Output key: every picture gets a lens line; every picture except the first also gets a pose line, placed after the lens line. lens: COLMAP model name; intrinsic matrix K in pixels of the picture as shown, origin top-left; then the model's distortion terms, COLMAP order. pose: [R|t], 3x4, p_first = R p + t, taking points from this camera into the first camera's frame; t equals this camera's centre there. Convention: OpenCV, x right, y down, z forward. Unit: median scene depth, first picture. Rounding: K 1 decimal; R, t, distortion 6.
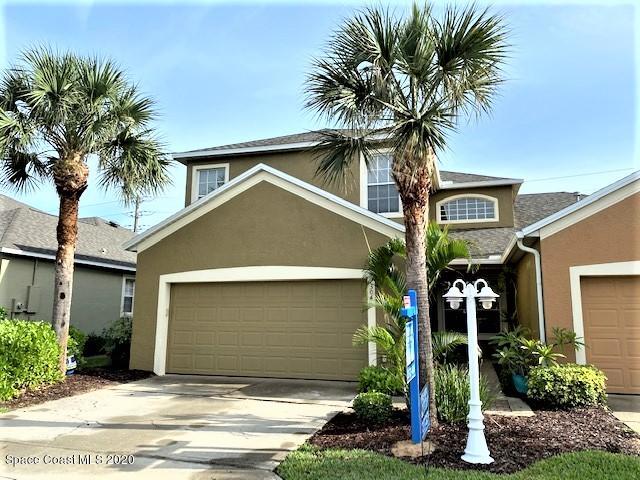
lens RADIAL K [[488.5, 0, 318.5], [0, 488.5, 239.5], [0, 0, 1]] dist [0.028095, -0.048111]
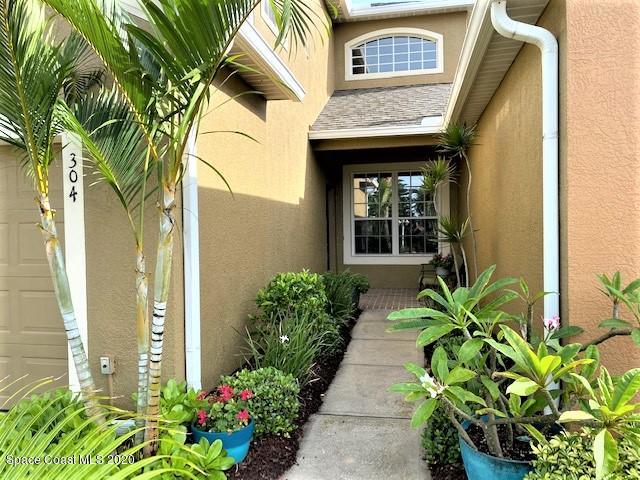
lens RADIAL K [[488.5, 0, 322.1], [0, 488.5, 239.6], [0, 0, 1]] dist [0.028095, -0.048111]
pose [[0.993539, -0.026164, 0.110431, 0.144916], [0.005328, 0.982743, 0.184898, 0.053158], [-0.113363, -0.183115, 0.976533, 0.381583]]
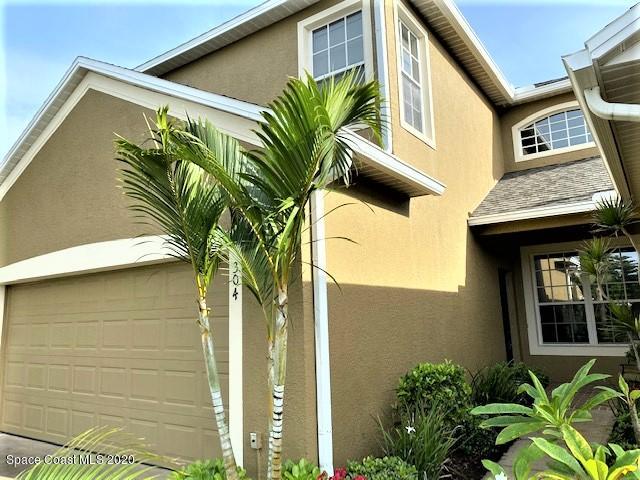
lens RADIAL K [[488.5, 0, 314.2], [0, 488.5, 235.9], [0, 0, 1]] dist [0.028095, -0.048111]
pose [[0.950655, -0.087881, -0.297543, 0.183698], [0.087192, 0.996069, -0.015615, 0.048983], [0.297746, -0.011098, 0.954581, 0.363695]]
